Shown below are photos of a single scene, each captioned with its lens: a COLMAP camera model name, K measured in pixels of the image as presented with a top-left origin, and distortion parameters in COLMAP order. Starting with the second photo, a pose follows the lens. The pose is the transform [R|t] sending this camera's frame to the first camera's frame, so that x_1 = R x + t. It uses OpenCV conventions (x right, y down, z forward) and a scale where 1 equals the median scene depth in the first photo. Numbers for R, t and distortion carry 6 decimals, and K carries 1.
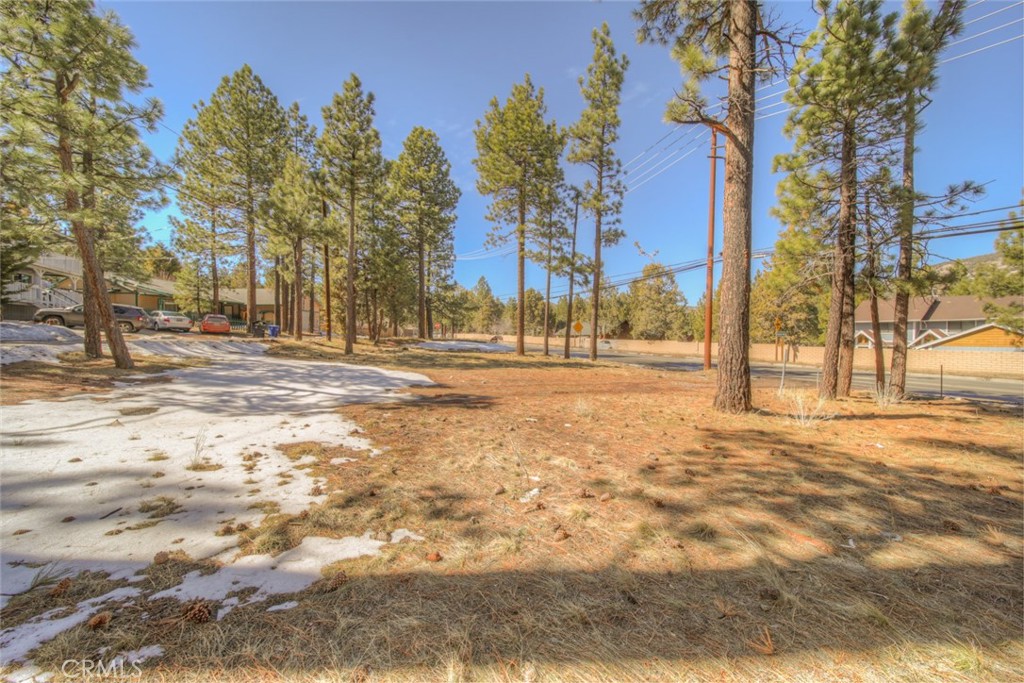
lens RADIAL K [[354.5, 0, 512.0], [0, 354.5, 341.5], [0, 0, 1]] dist [-0.006084, -0.000009]
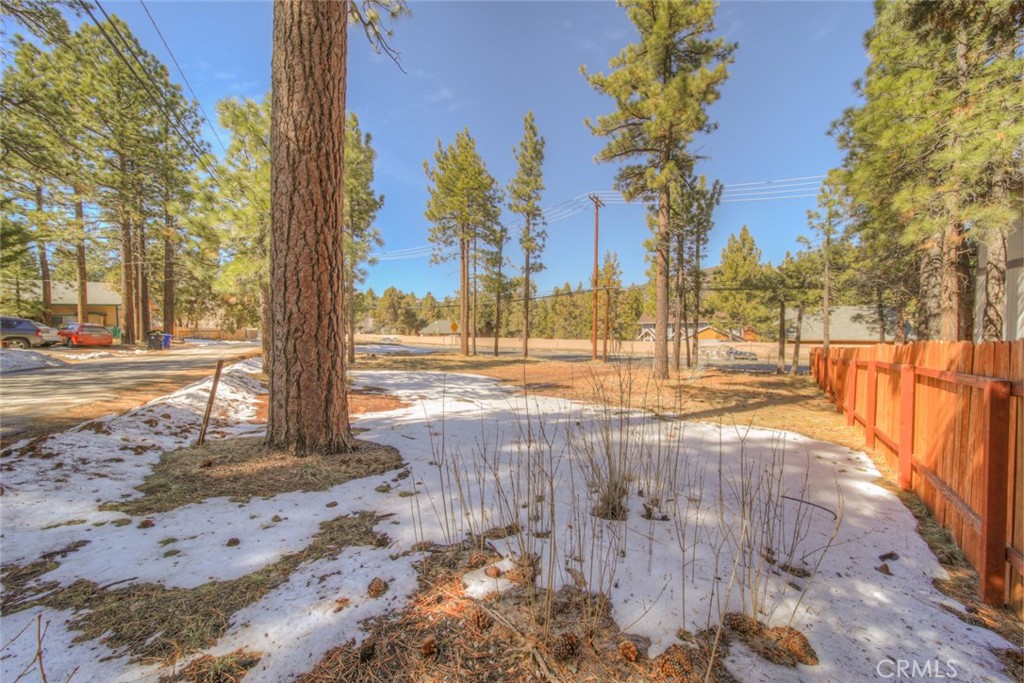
lens RADIAL K [[354.5, 0, 512.0], [0, 354.5, 341.5], [0, 0, 1]] dist [-0.006084, -0.000009]
pose [[0.889524, -0.029089, 0.455961, -0.443199], [0.022405, 0.999548, 0.020058, -0.036892], [-0.456339, -0.007626, 0.889773, -0.194416]]
